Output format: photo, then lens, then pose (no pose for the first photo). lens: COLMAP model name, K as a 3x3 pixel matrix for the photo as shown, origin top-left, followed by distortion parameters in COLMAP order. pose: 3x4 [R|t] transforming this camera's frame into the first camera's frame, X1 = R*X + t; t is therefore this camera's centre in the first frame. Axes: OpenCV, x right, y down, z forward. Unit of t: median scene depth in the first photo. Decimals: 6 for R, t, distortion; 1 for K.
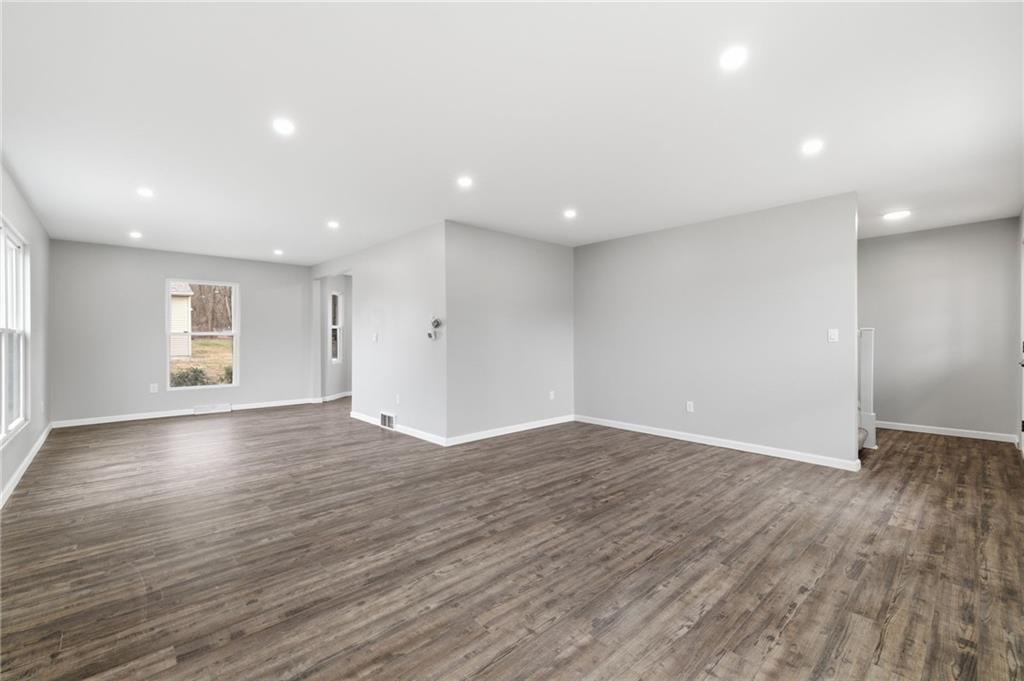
lens RADIAL K [[433.6, 0, 512.0], [0, 433.6, 334.7], [0, 0, 1]] dist [0.000762, 0.000056]
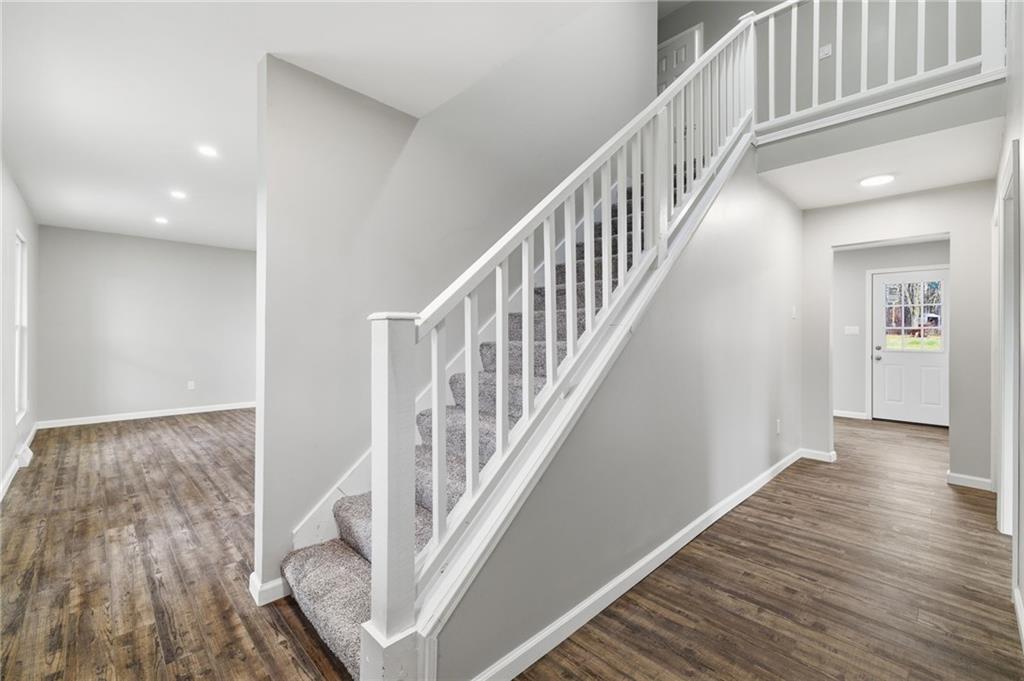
lens RADIAL K [[433.6, 0, 512.0], [0, 433.6, 334.7], [0, 0, 1]] dist [0.000762, 0.000056]
pose [[0.028096, 0.007621, -0.999576, 1.878602], [-0.000379, 0.999971, 0.007613, -0.008226], [0.999605, 0.000165, 0.028098, 1.836636]]
